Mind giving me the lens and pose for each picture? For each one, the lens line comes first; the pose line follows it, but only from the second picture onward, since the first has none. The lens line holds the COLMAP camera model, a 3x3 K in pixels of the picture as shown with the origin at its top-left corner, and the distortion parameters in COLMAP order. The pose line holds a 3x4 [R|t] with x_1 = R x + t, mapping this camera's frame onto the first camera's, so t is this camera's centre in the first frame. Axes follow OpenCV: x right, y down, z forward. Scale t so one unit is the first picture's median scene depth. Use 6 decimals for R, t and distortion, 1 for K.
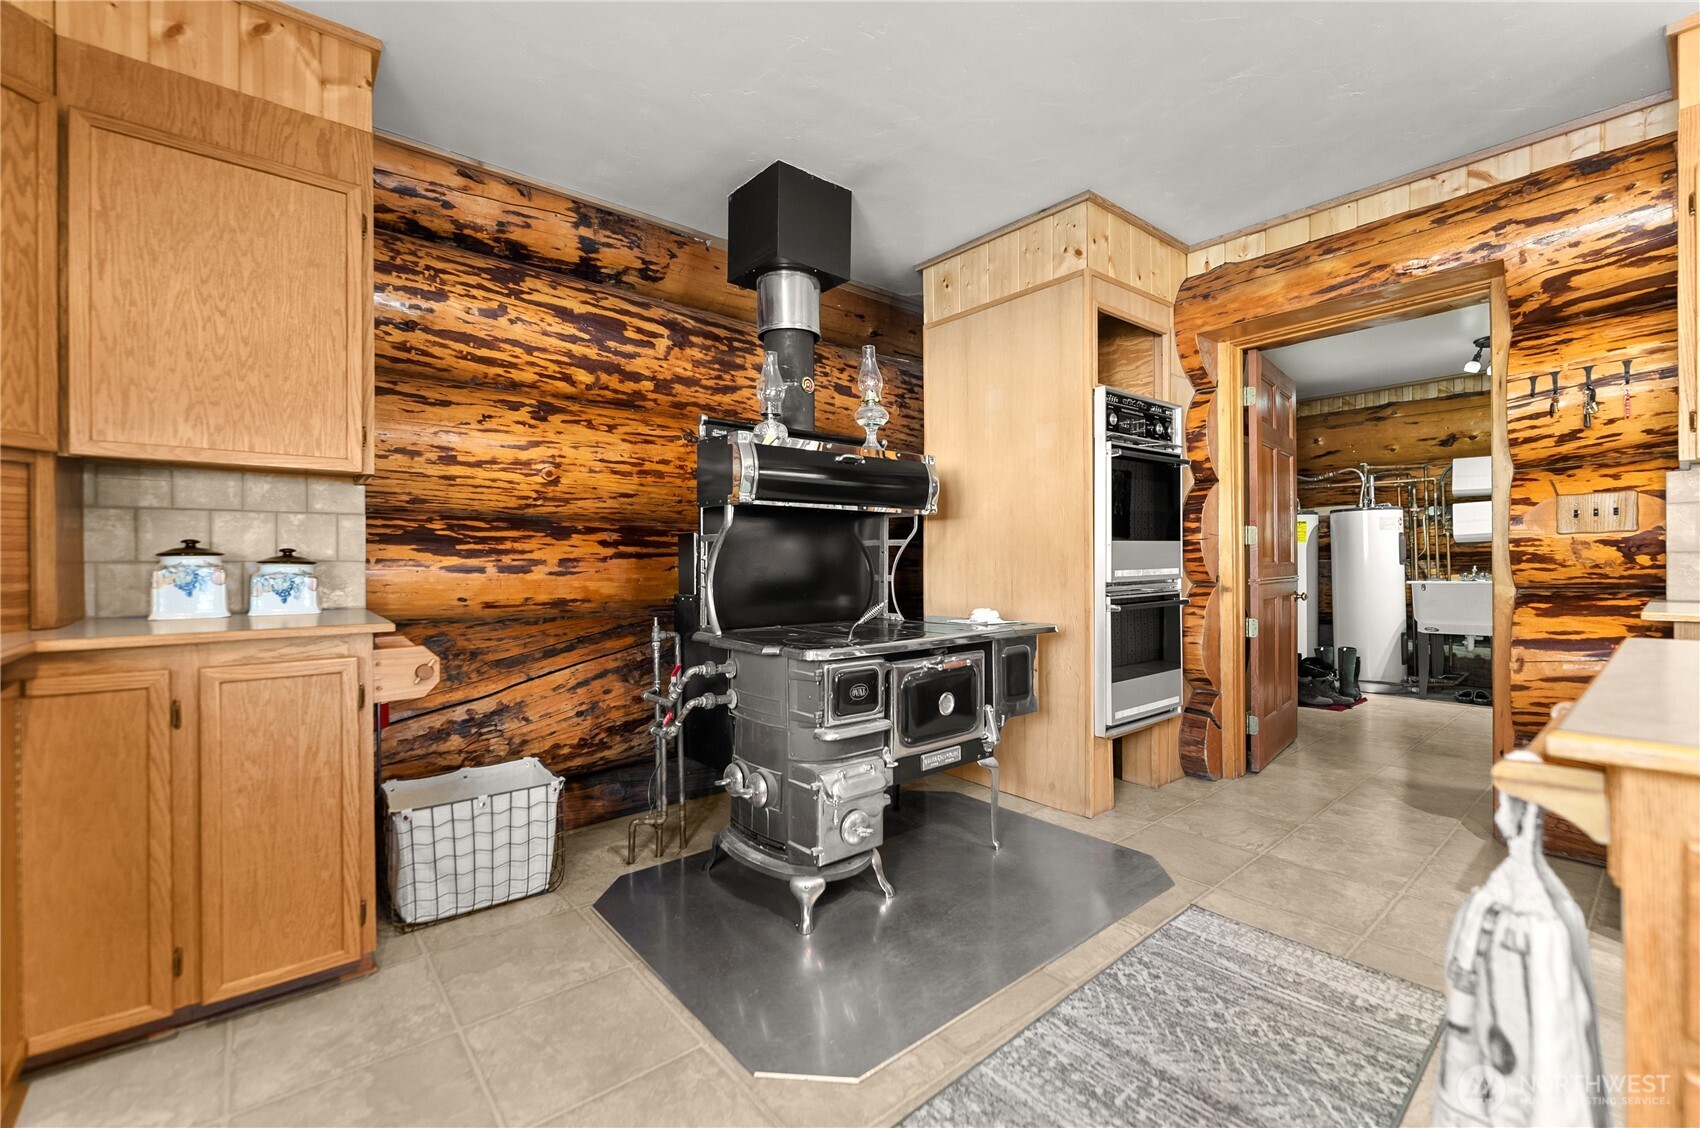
lens RADIAL K [[707.4, 0, 844.8], [0, 707.4, 563.1], [0, 0, 1]] dist [-0.004806, -0.000121]
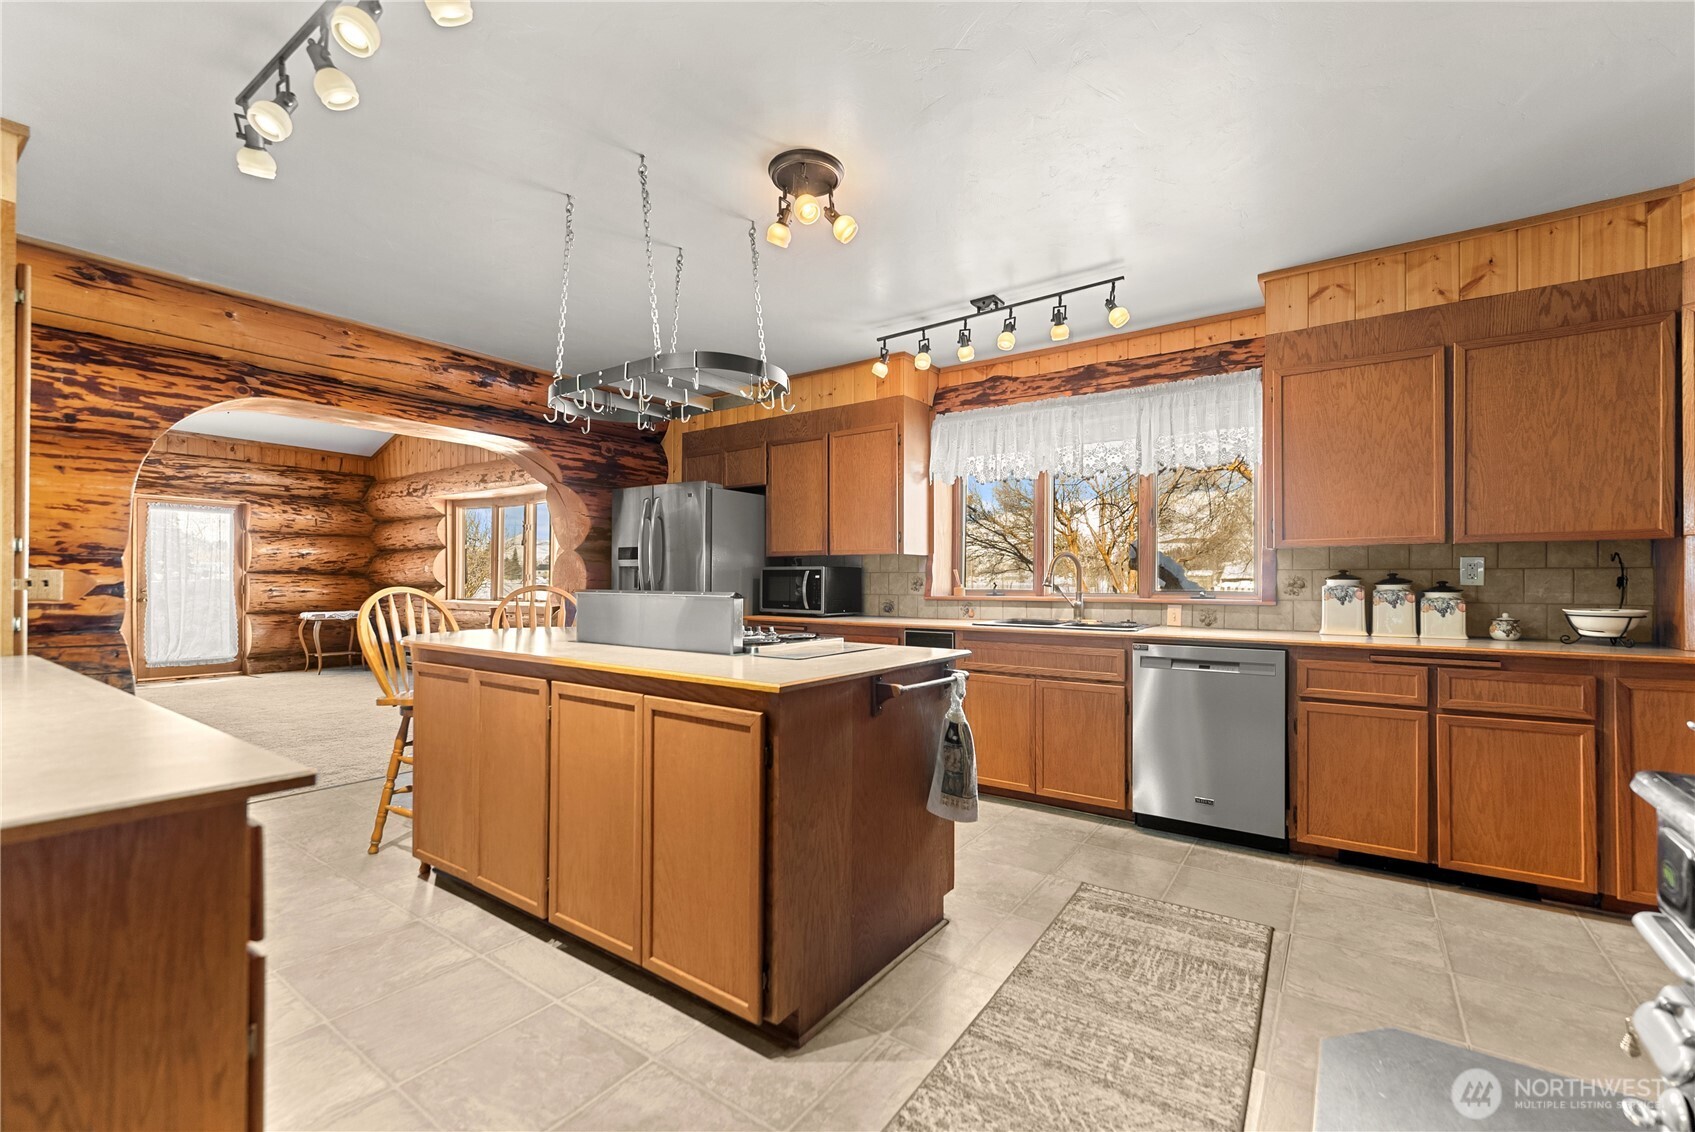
lens RADIAL K [[712.6, 0, 841.9], [0, 712.6, 581.9], [0, 0, 1]] dist [0.001259, 0.000052]
pose [[-0.967519, 0.006325, -0.252720, 0.641371], [0.005067, 0.999971, 0.005630, -0.045147], [0.252748, 0.004167, -0.967523, 1.119744]]
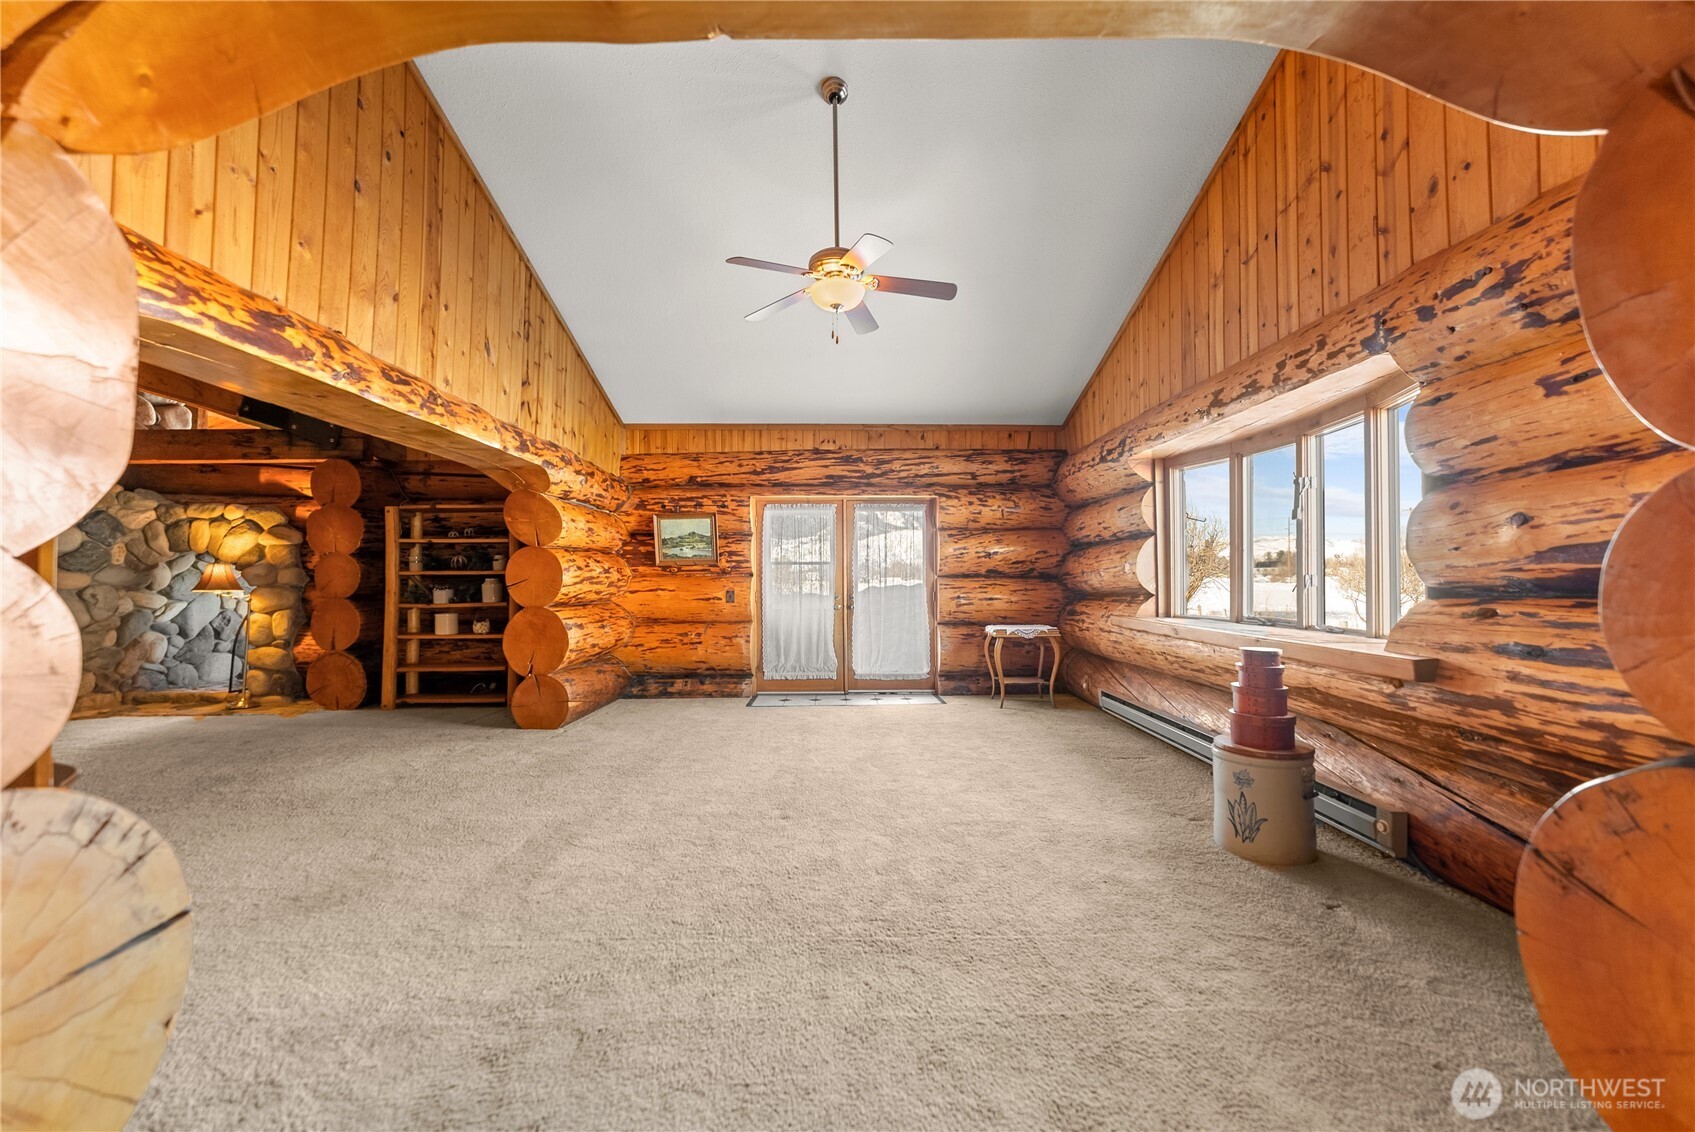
lens RADIAL K [[680.0, 0, 847.5], [0, 680.0, 566.0], [0, 0, 1]] dist [0.002273, 0.000197]
pose [[-0.771998, 0.026458, 0.635074, 1.022251], [0.013724, 0.999594, -0.024961, -0.064419], [-0.635477, -0.010554, -0.772048, -0.473132]]
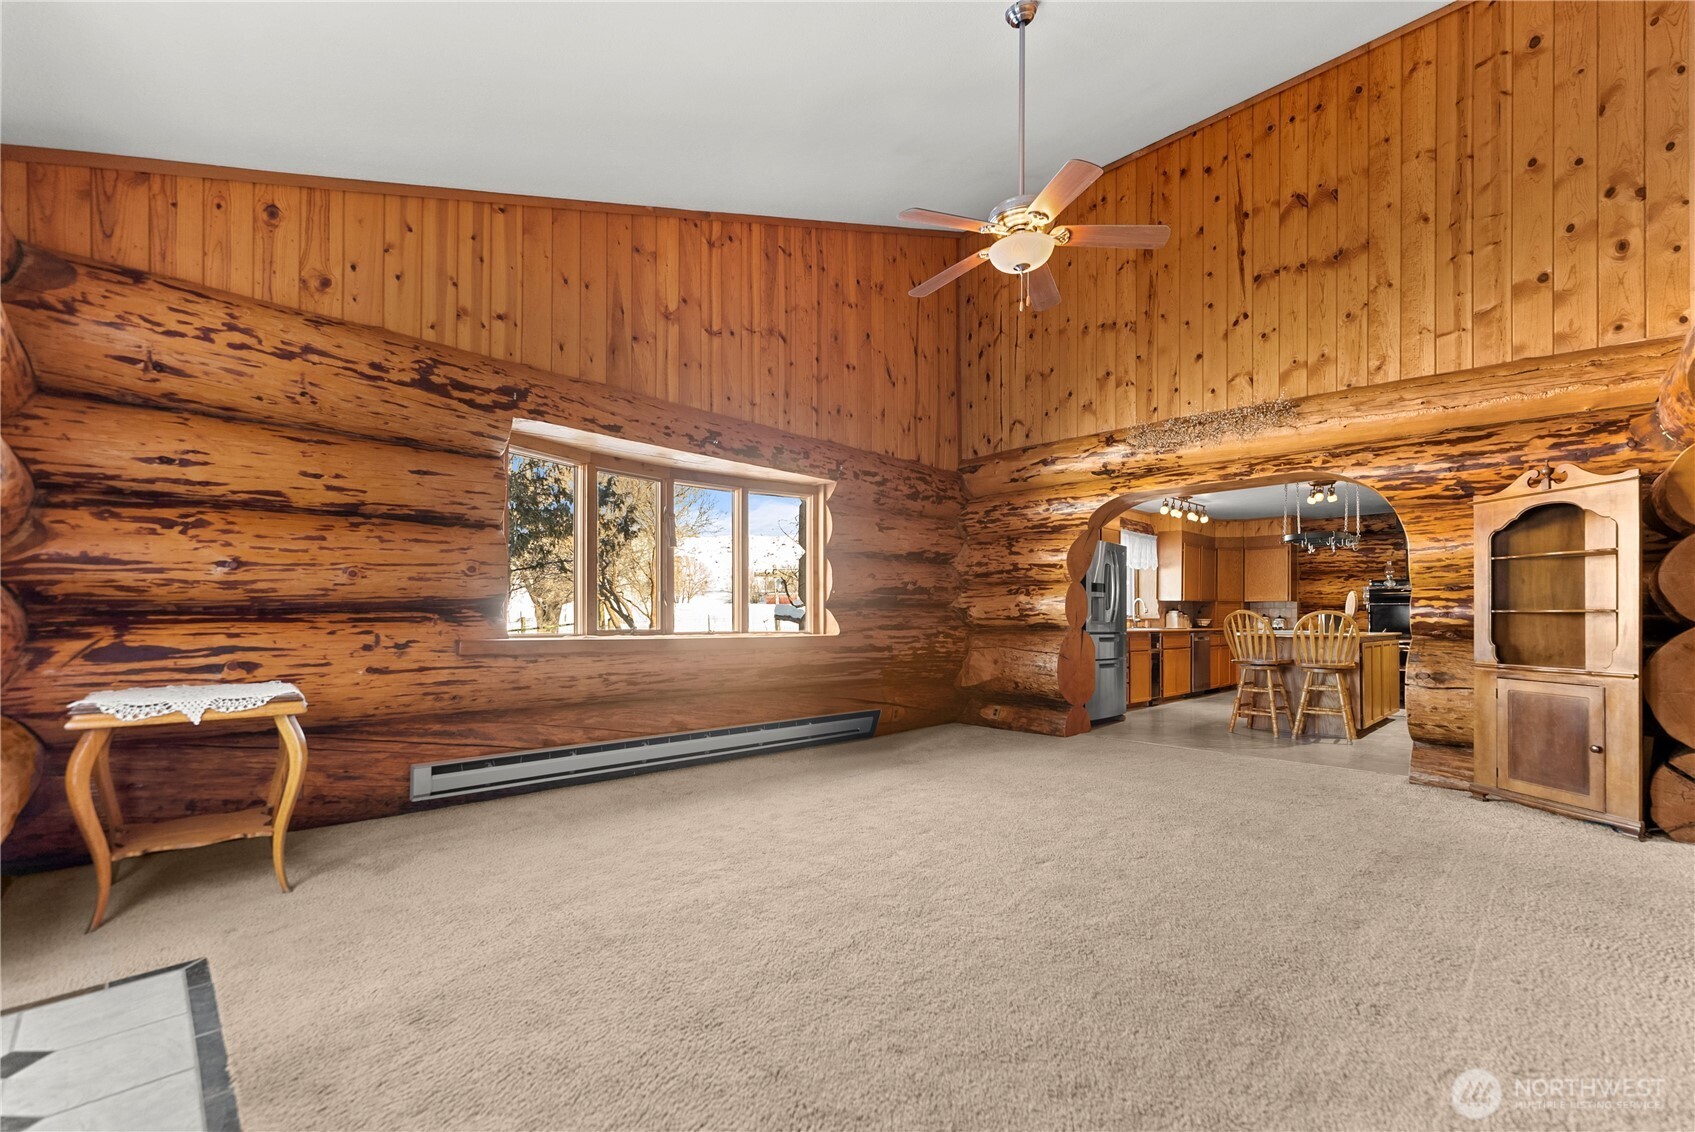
lens RADIAL K [[704.5, 0, 839.7], [0, 704.5, 612.2], [0, 0, 1]] dist [0.003351, -0.000037]
pose [[0.067863, -0.000807, -0.997694, 3.261122], [-0.007502, 0.999971, -0.001319, -0.011741], [0.997666, 0.007575, 0.067855, -2.014672]]
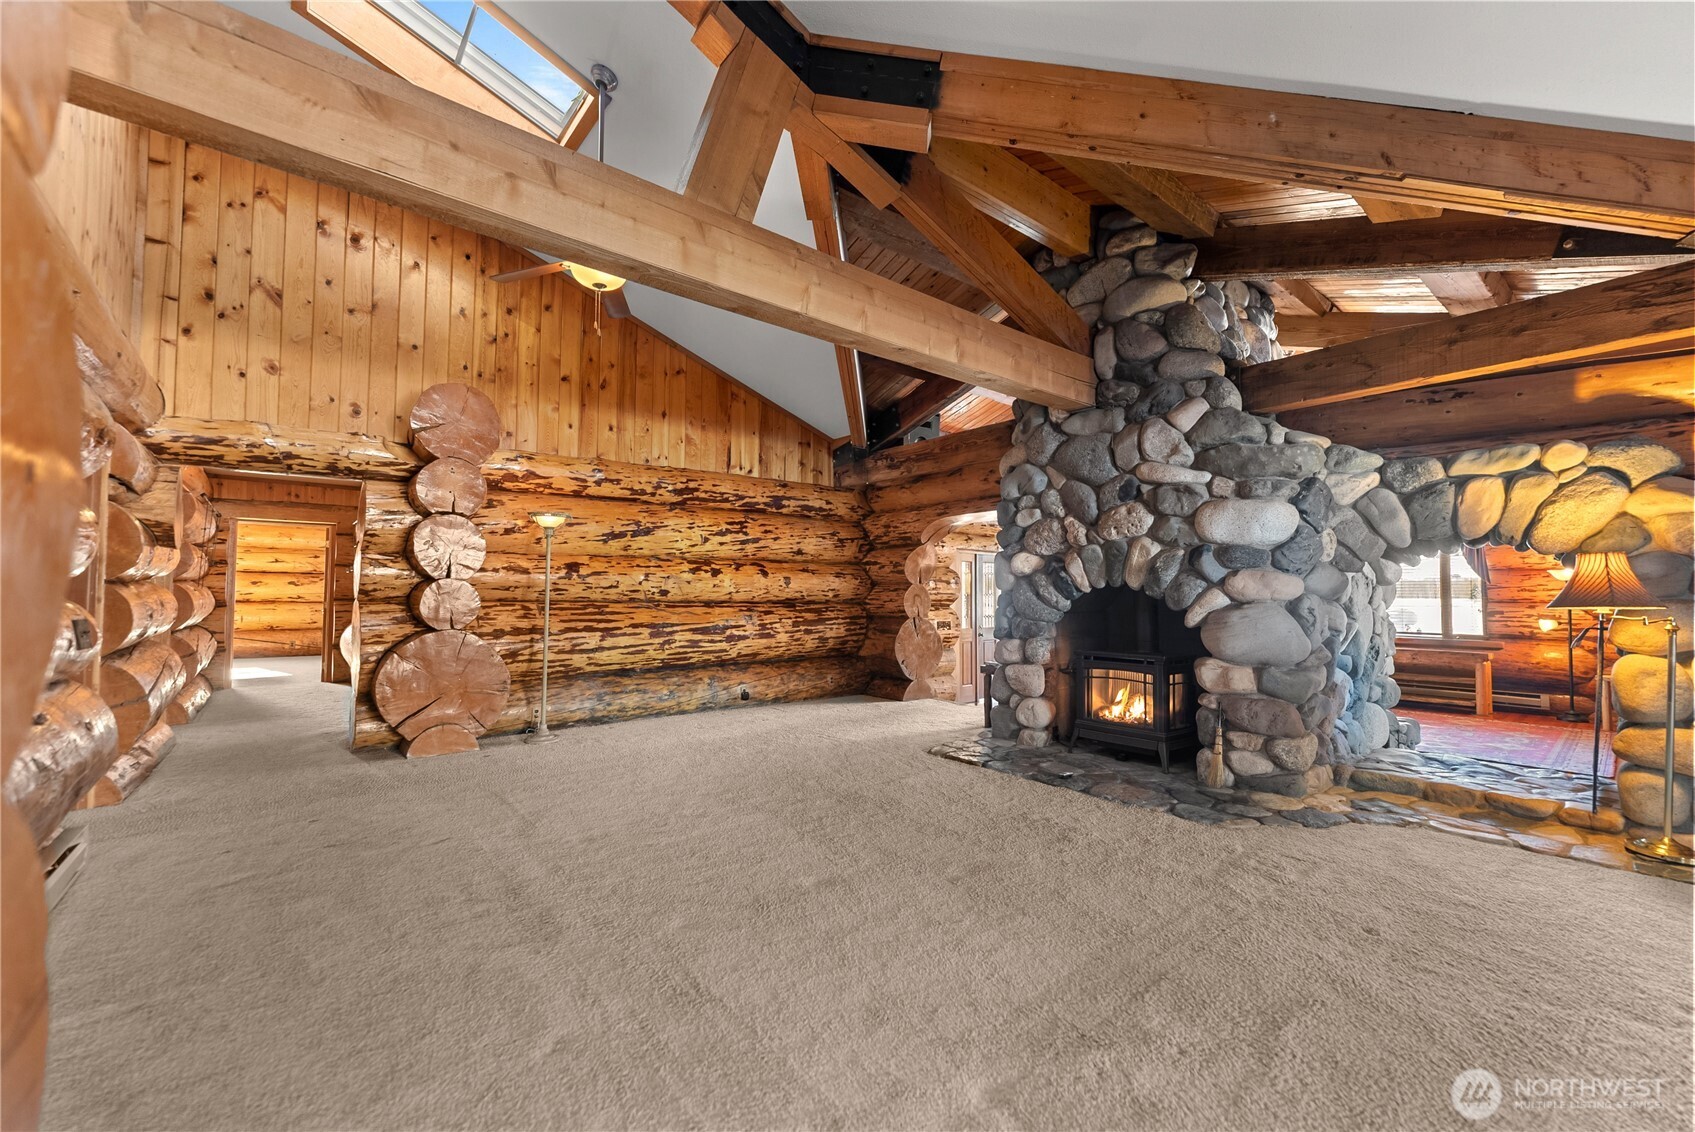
lens RADIAL K [[680.0, 0, 847.5], [0, 680.0, 566.0], [0, 0, 1]] dist [0.002273, 0.000197]
pose [[0.014012, 0.049845, 0.998659, 3.177315], [-0.002419, 0.998755, -0.049816, -0.077948], [-0.999899, -0.001717, 0.014115, 0.433213]]
